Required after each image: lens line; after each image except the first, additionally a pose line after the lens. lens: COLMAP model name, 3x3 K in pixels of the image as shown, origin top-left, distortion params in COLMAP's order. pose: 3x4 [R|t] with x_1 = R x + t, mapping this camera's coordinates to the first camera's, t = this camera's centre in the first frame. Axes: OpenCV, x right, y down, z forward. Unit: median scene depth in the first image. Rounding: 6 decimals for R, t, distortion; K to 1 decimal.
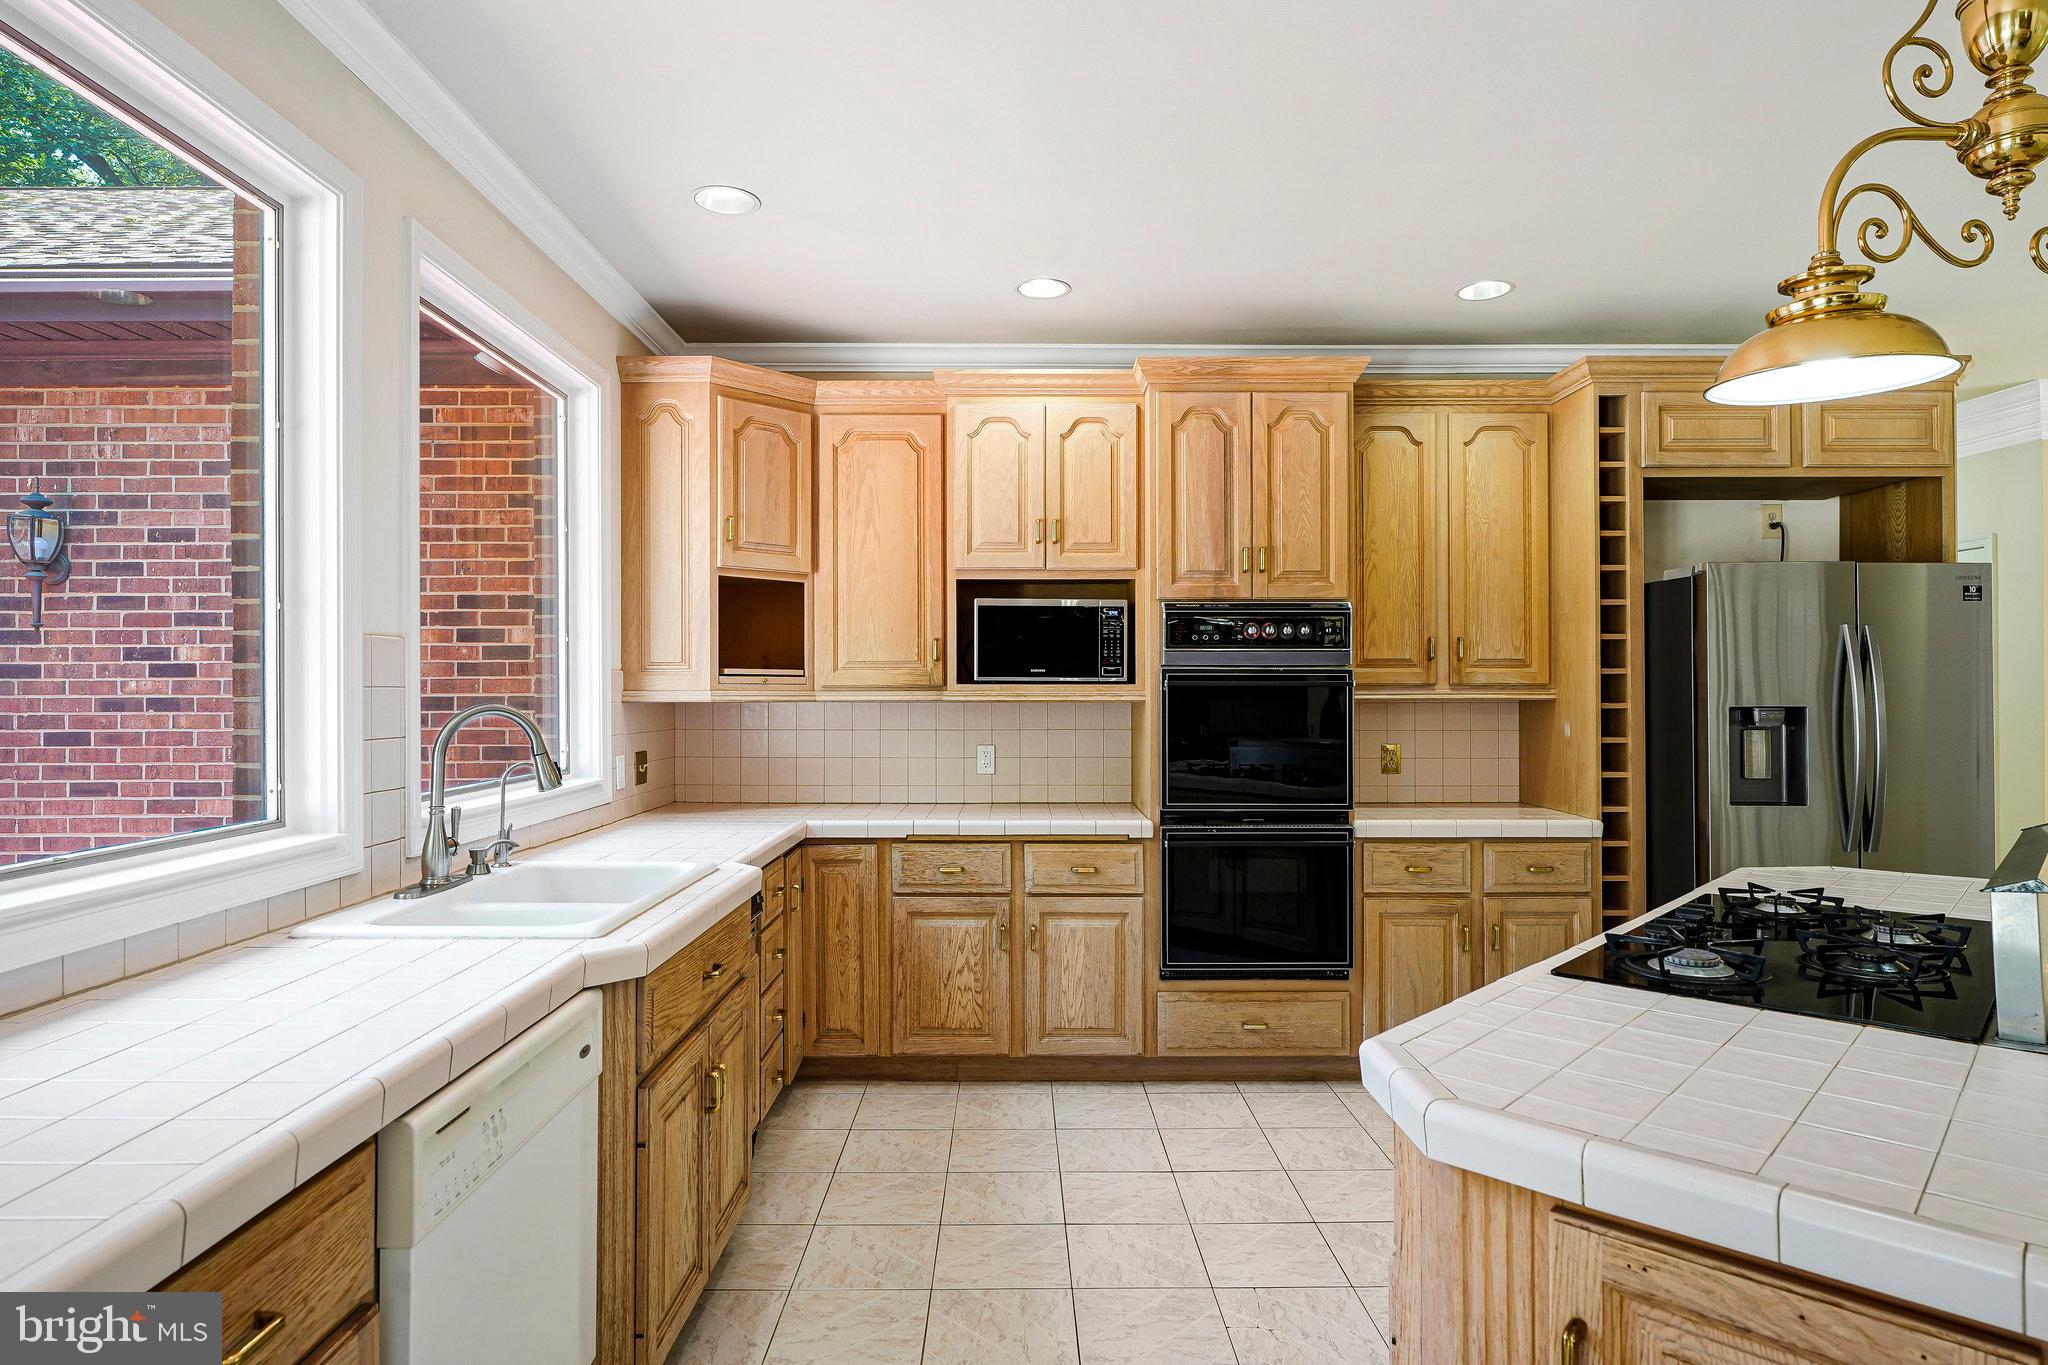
lens RADIAL K [[1148.6, 0, 1020.8], [0, 1148.6, 685.9], [0, 0, 1]] dist [-0.006952, -0.001059]
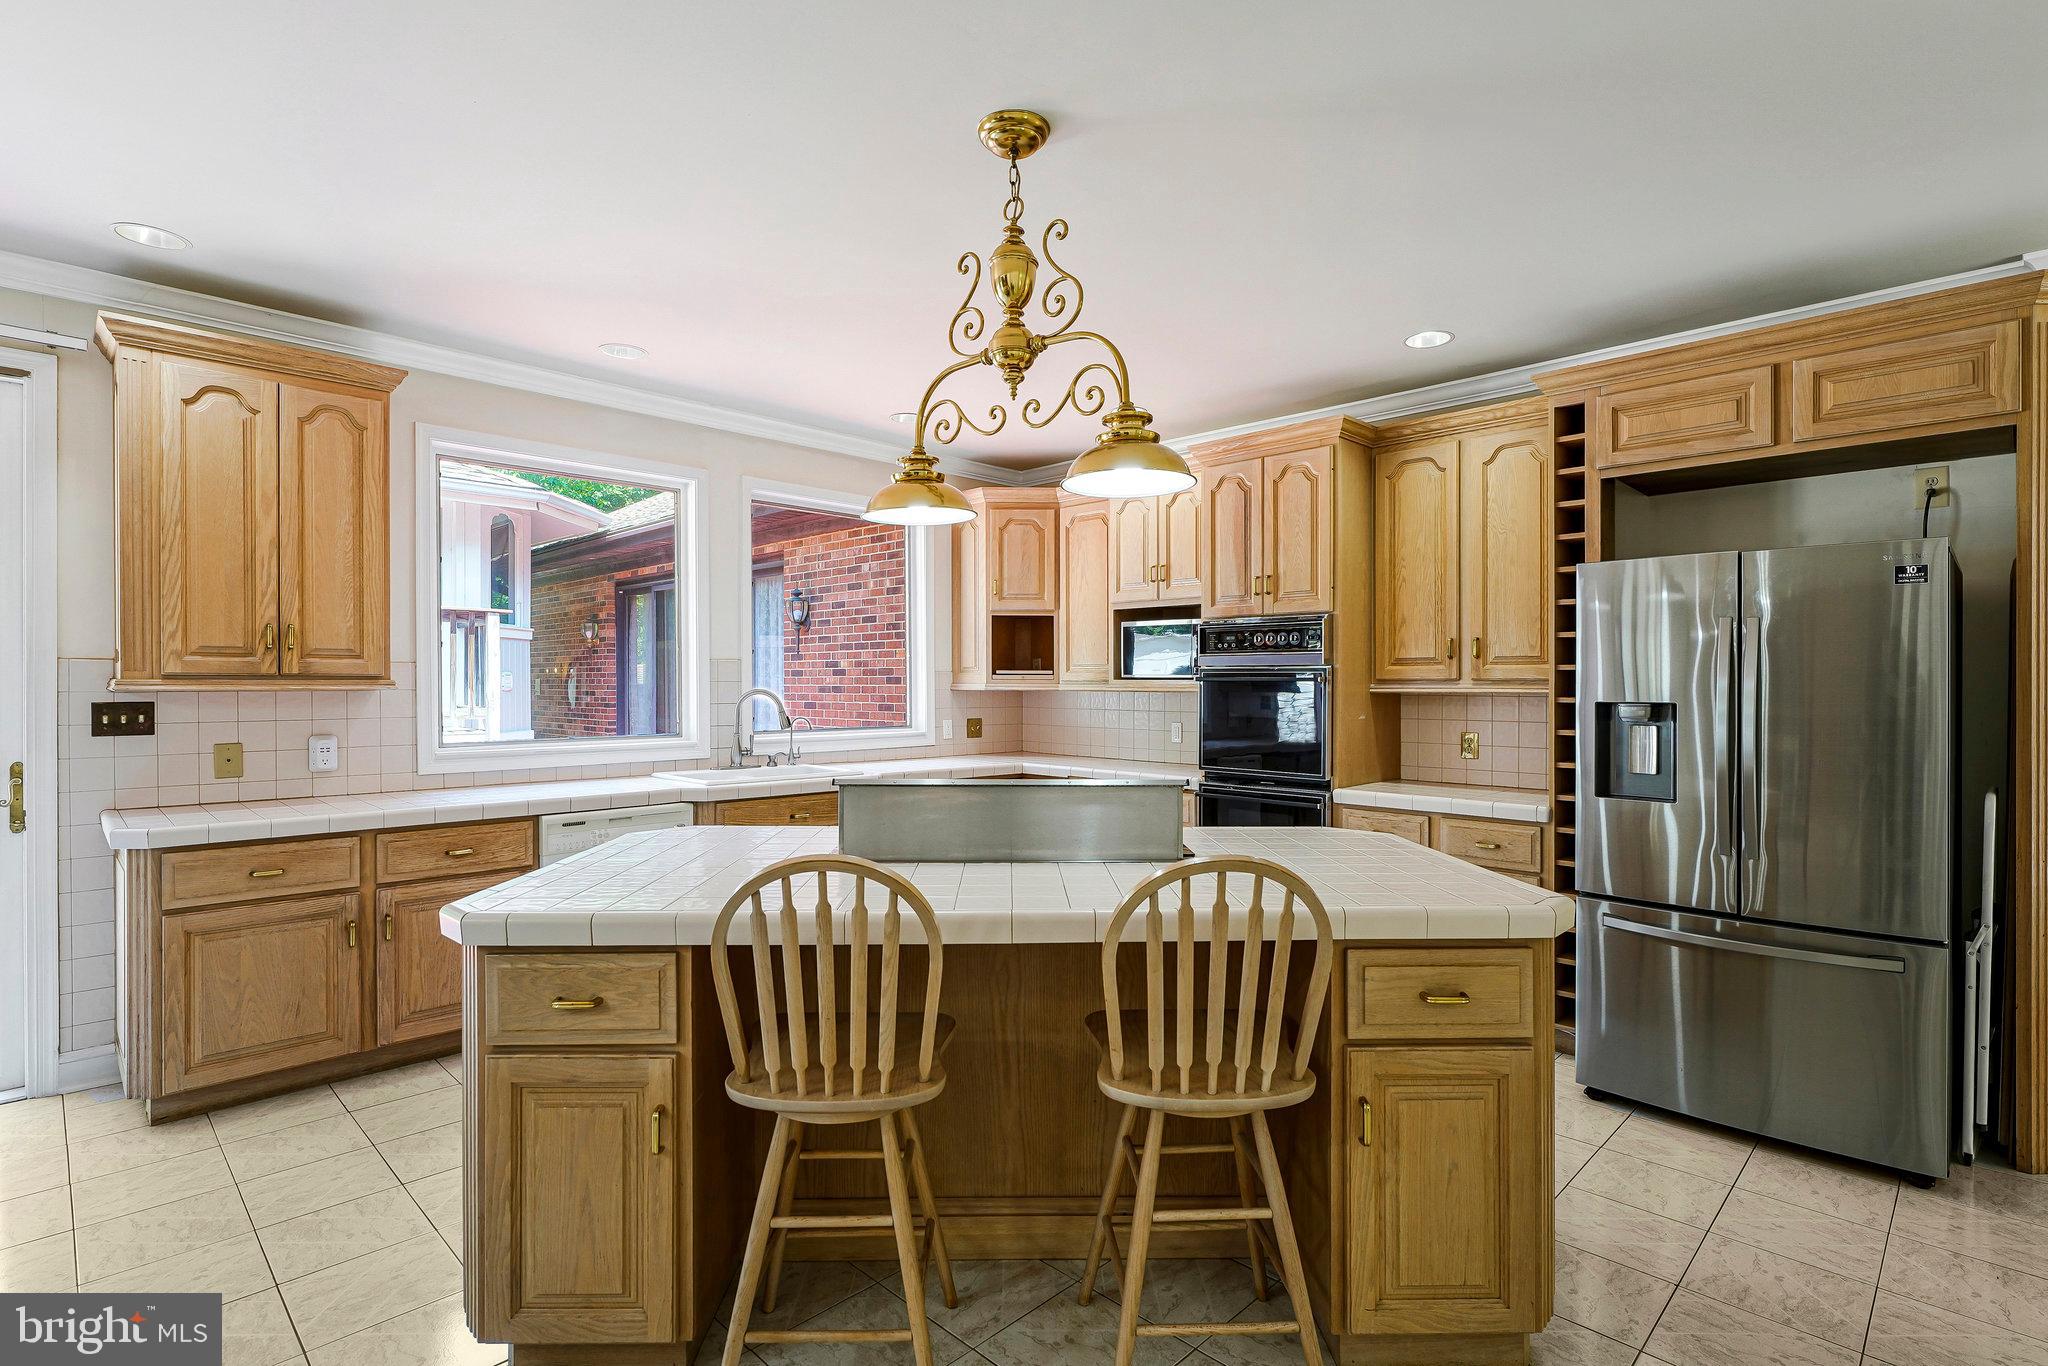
lens RADIAL K [[993.1, 0, 1024.4], [0, 993.1, 690.6], [0, 0, 1]] dist [-0.006612, -0.000702]
pose [[0.703424, 0.008214, -0.710723, 0.808207], [0.000352, 0.999929, 0.011905, -0.002498], [0.710770, -0.008624, 0.703372, 0.003226]]
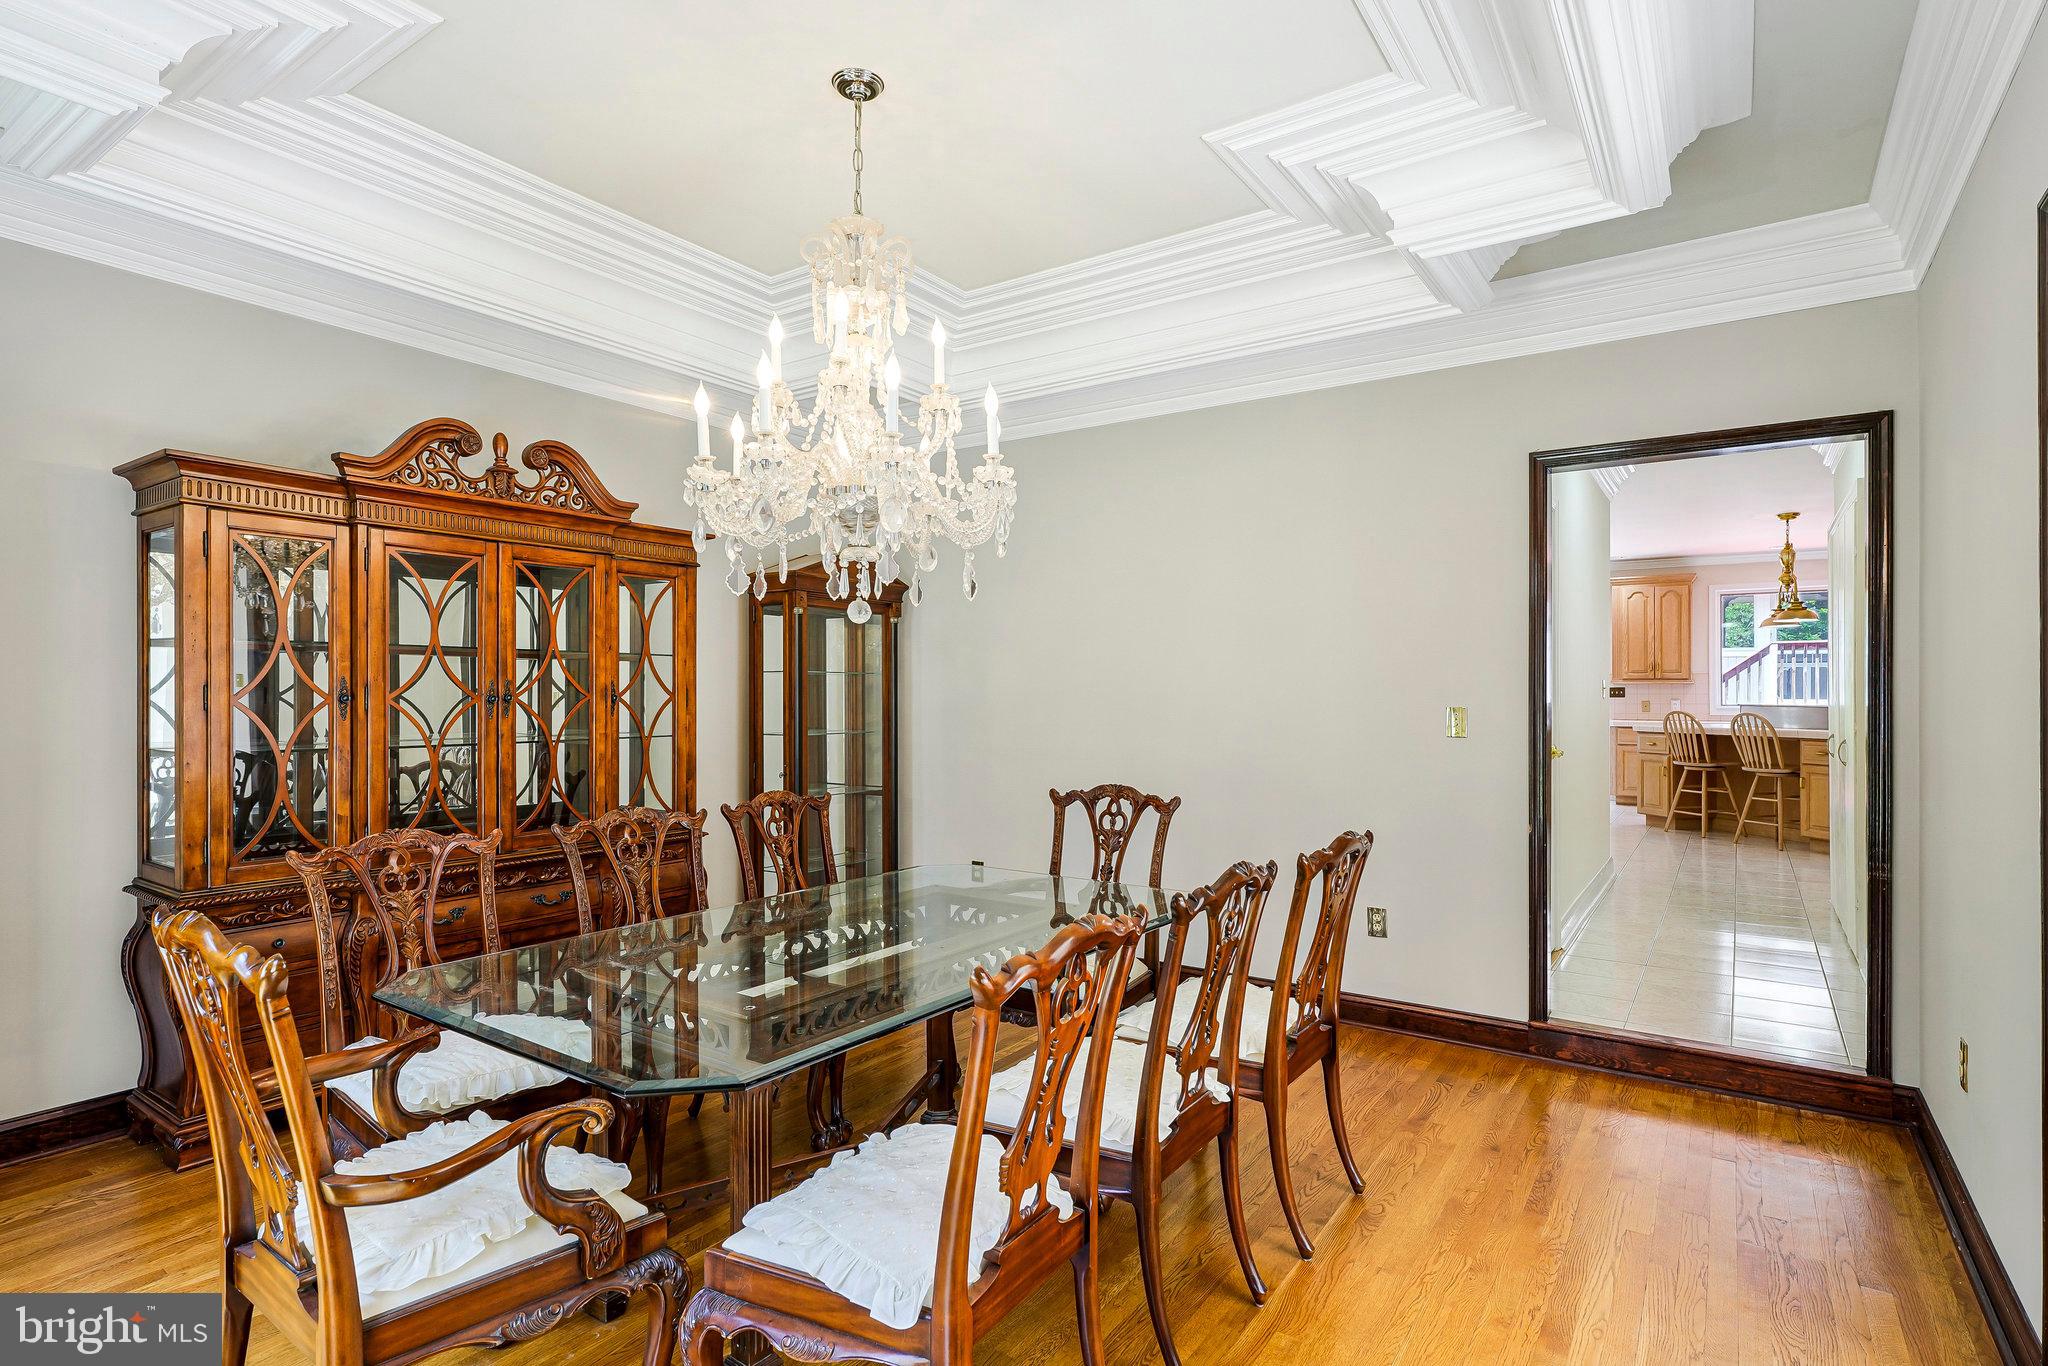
lens RADIAL K [[1058.3, 0, 1035.8], [0, 1058.3, 683.3], [0, 0, 1]] dist [-0.005050, -0.000745]
pose [[-0.560531, -0.006524, -0.828108, 3.069611], [0.003928, 0.999937, -0.010537, 0.030308], [0.828124, -0.009159, -0.560470, 0.360547]]
